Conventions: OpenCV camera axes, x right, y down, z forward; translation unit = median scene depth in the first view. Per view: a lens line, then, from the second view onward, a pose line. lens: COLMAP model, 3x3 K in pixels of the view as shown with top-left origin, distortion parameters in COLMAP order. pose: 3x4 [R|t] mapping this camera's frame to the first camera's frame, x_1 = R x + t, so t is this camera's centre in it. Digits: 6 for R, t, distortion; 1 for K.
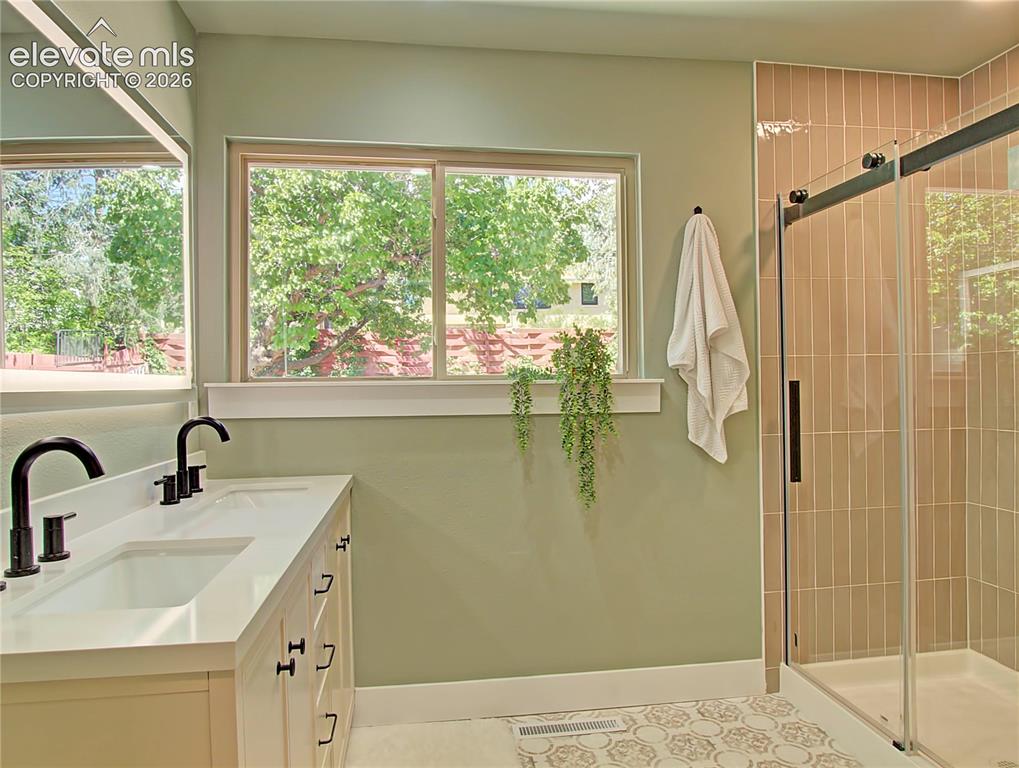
lens RADIAL K [[668.5, 0, 508.8], [0, 668.5, 383.4], [0, 0, 1]] dist [-0.017131, -0.004293]
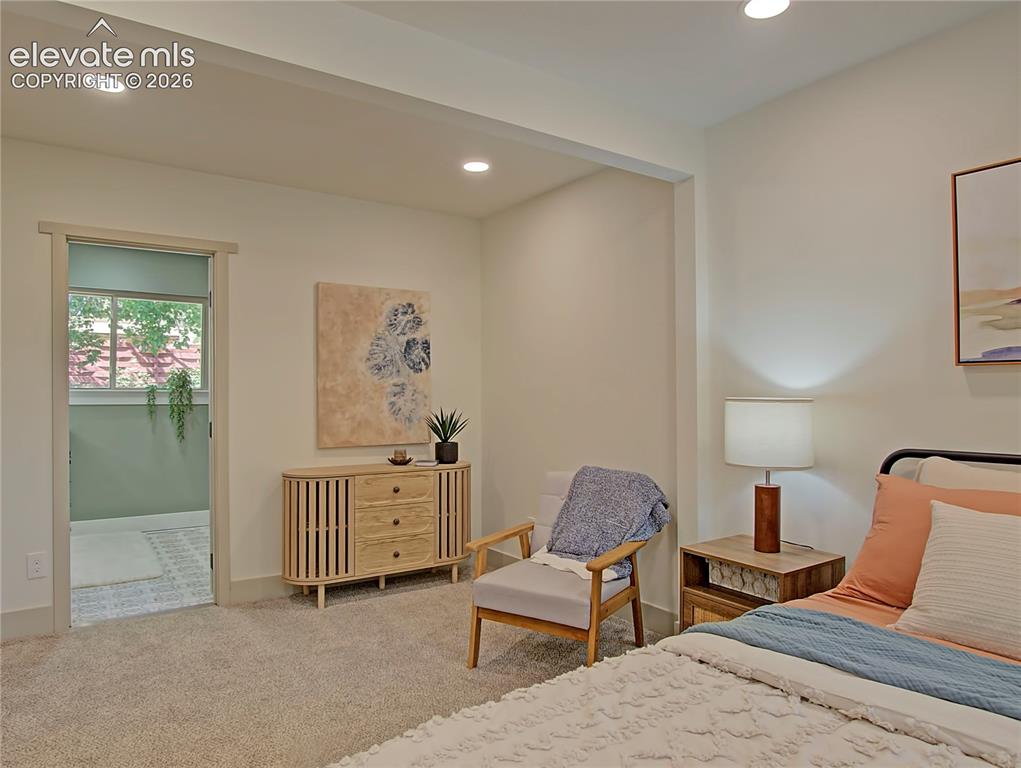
lens RADIAL K [[669.8, 0, 511.0], [0, 669.8, 385.4], [0, 0, 1]] dist [-0.017131, -0.004293]
pose [[0.901478, 0.019679, 0.432377, 0.043357], [-0.012916, 0.999744, -0.018574, 0.001551], [-0.432632, 0.011160, 0.901502, -0.510513]]
